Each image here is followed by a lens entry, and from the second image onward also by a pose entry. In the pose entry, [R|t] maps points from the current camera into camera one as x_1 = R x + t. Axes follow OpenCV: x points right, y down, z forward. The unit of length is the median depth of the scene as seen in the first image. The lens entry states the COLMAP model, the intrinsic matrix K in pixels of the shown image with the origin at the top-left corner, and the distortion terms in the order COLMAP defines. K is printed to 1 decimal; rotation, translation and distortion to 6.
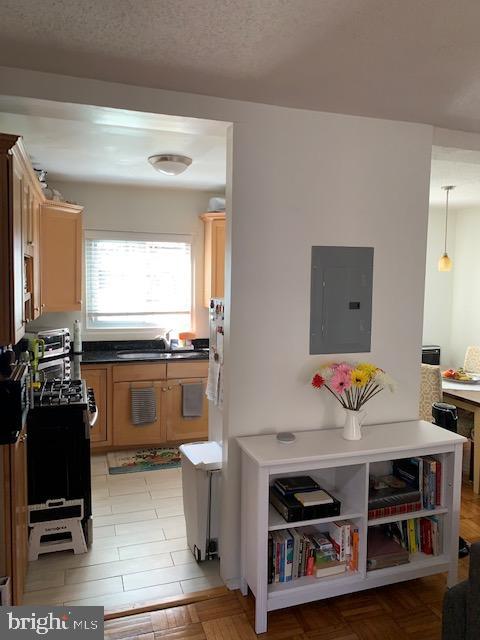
lens RADIAL K [[486.6, 0, 258.1], [0, 486.6, 312.7], [0, 0, 1]] dist [0.031228, -0.045547]
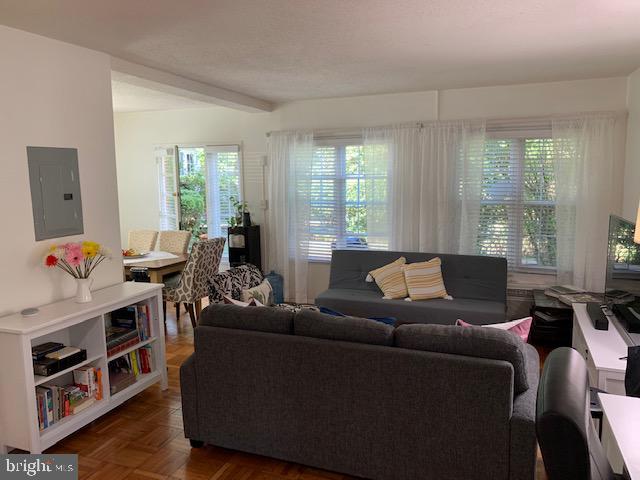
lens RADIAL K [[486.6, 0, 320.3], [0, 486.6, 235.1], [0, 0, 1]] dist [0.031228, -0.045547]
pose [[0.646893, -0.124802, 0.752299, -0.331693], [0.085954, 0.992164, 0.090683, 0.023815], [-0.757721, 0.006001, 0.652551, -0.279395]]
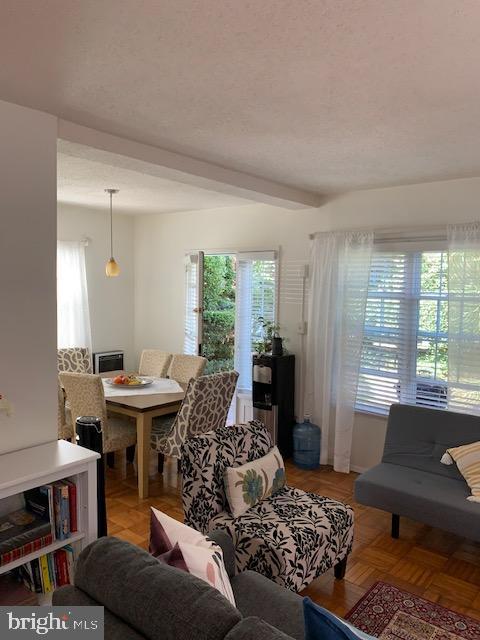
lens RADIAL K [[486.6, 0, 237.6], [0, 486.6, 315.9], [0, 0, 1]] dist [0.031228, -0.045547]
pose [[0.861316, -0.041330, 0.506386, 0.187376], [0.042449, 0.999055, 0.009338, -0.005500], [-0.506293, 0.013453, 0.862256, 0.051925]]
